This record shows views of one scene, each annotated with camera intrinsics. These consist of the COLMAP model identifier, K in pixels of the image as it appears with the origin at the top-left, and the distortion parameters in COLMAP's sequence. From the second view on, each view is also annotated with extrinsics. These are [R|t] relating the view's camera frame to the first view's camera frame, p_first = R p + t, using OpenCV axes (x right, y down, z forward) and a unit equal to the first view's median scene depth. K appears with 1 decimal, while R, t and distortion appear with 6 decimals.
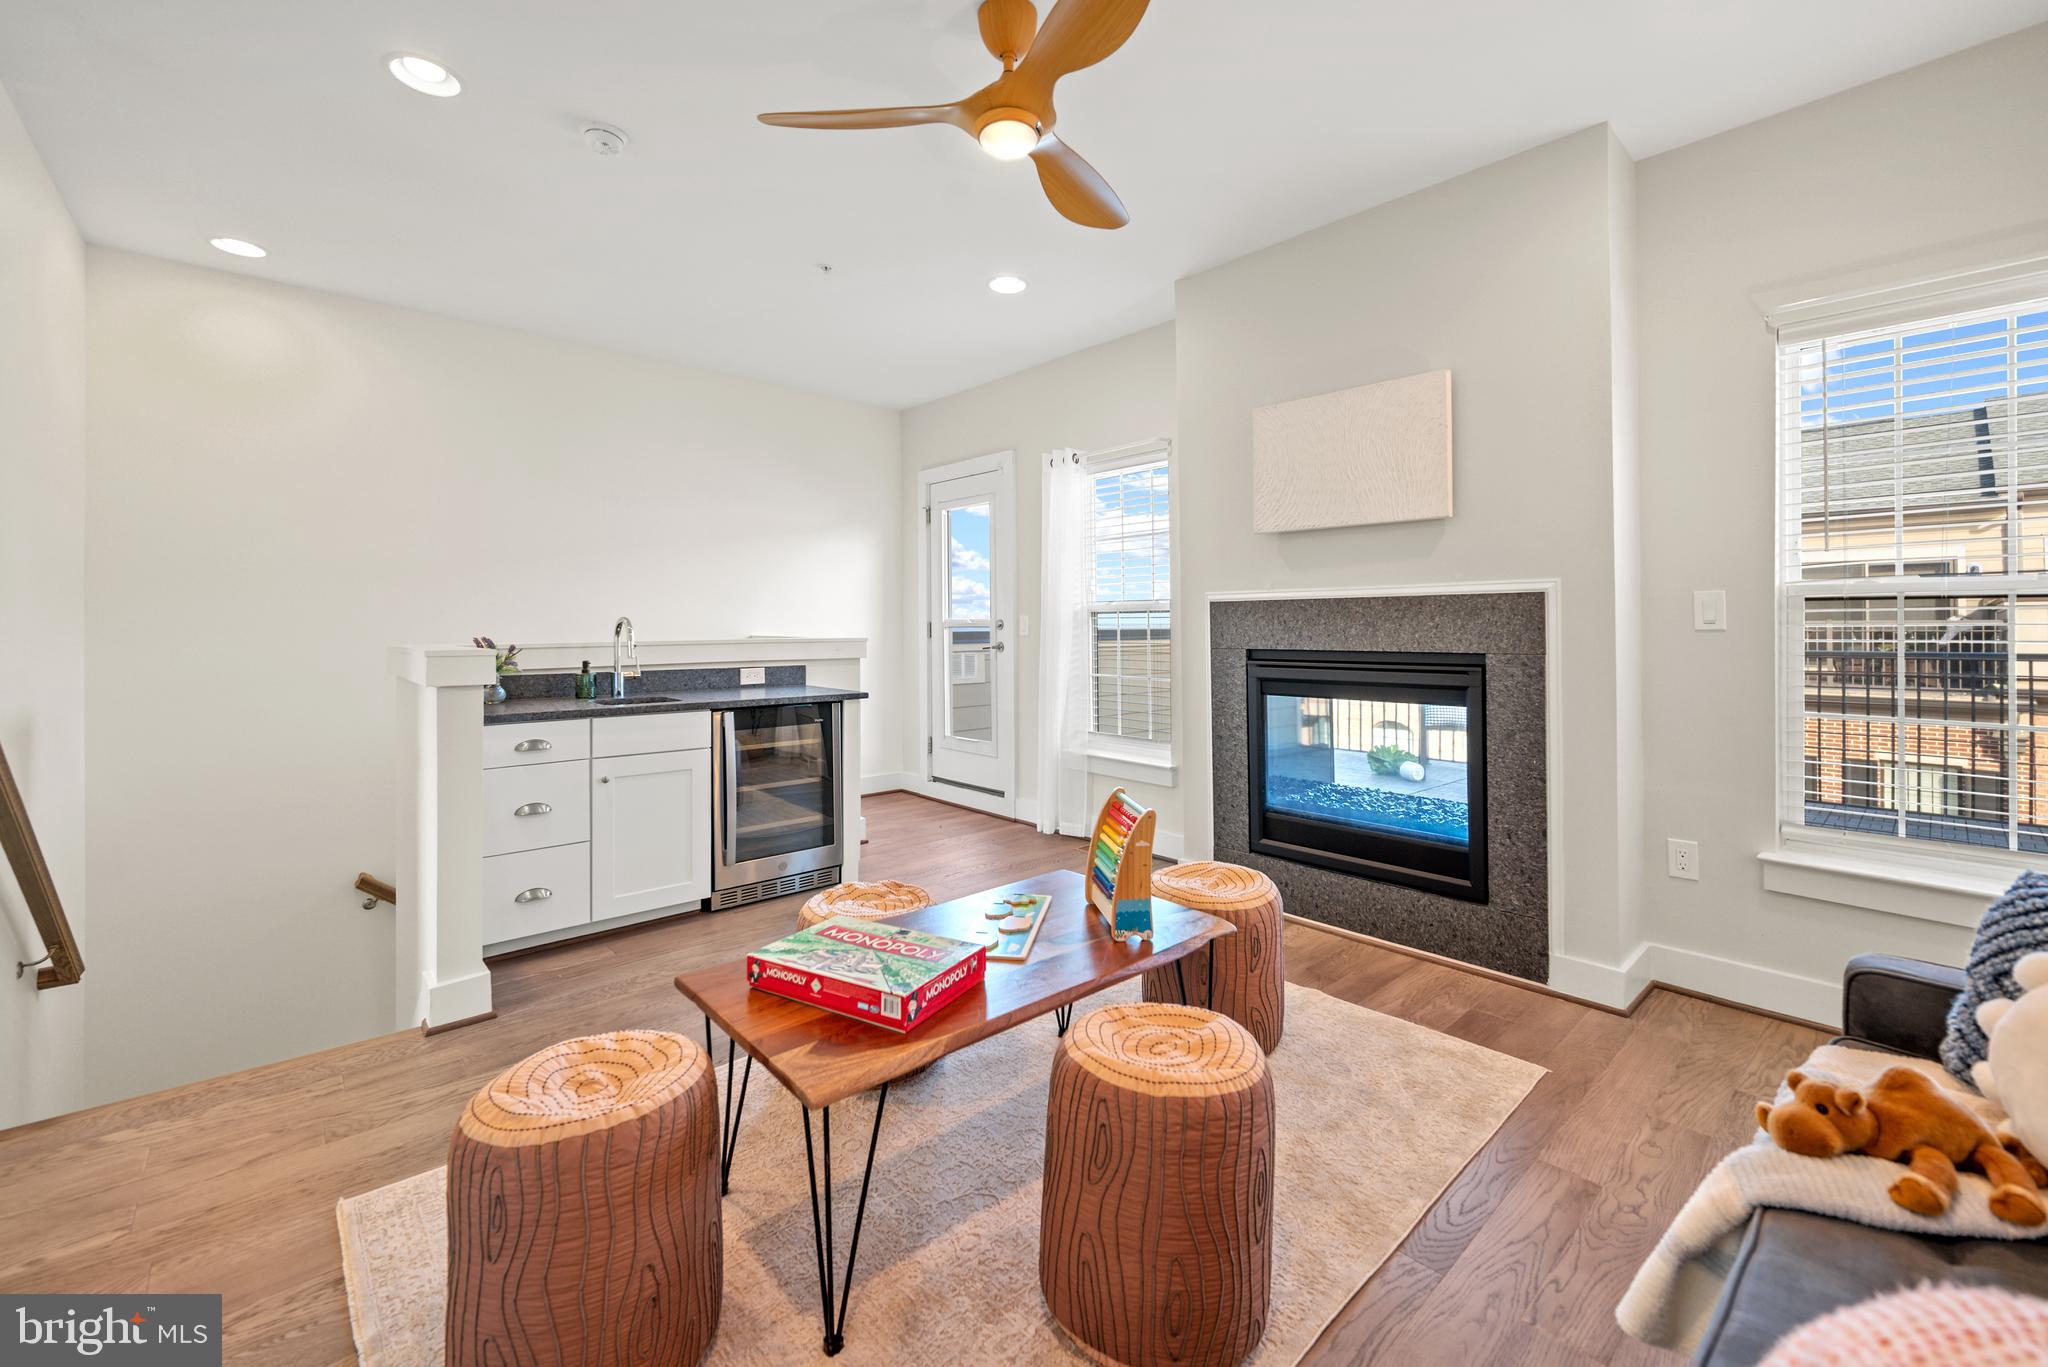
lens RADIAL K [[836.7, 0, 1028.2], [0, 836.7, 638.3], [0, 0, 1]] dist [0.000303, 0.000066]
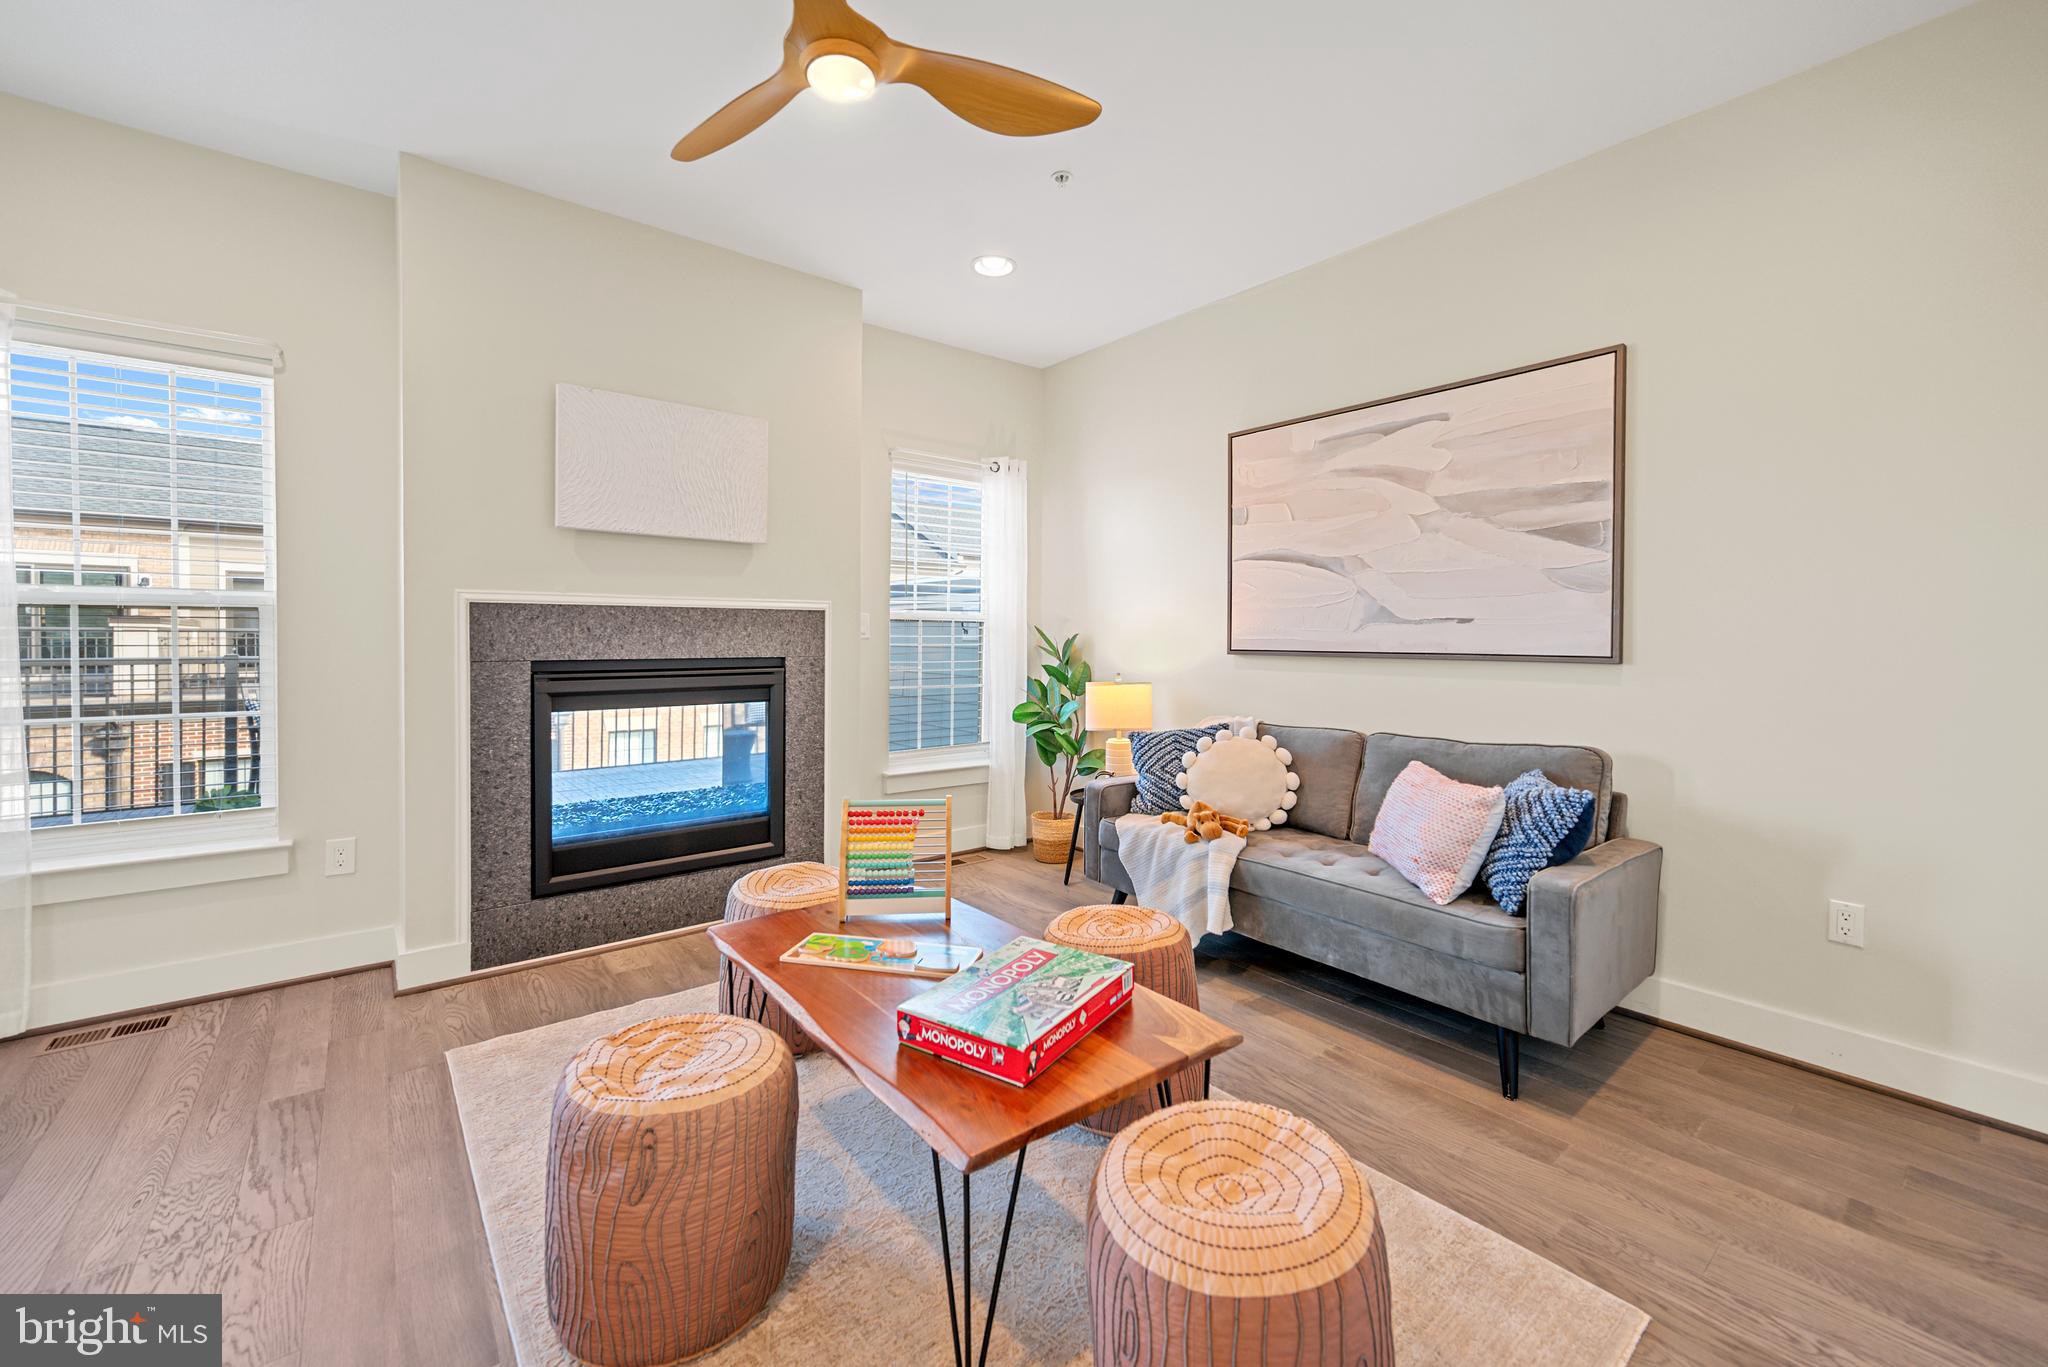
lens RADIAL K [[818.5, 0, 1020.8], [0, 818.5, 657.7], [0, 0, 1]] dist [-0.000383, -0.000122]
pose [[0.063249, -0.023982, 0.997710, -0.591722], [0.007398, 0.999695, 0.023561, -0.006387], [-0.997970, 0.005891, 0.063407, 0.510437]]
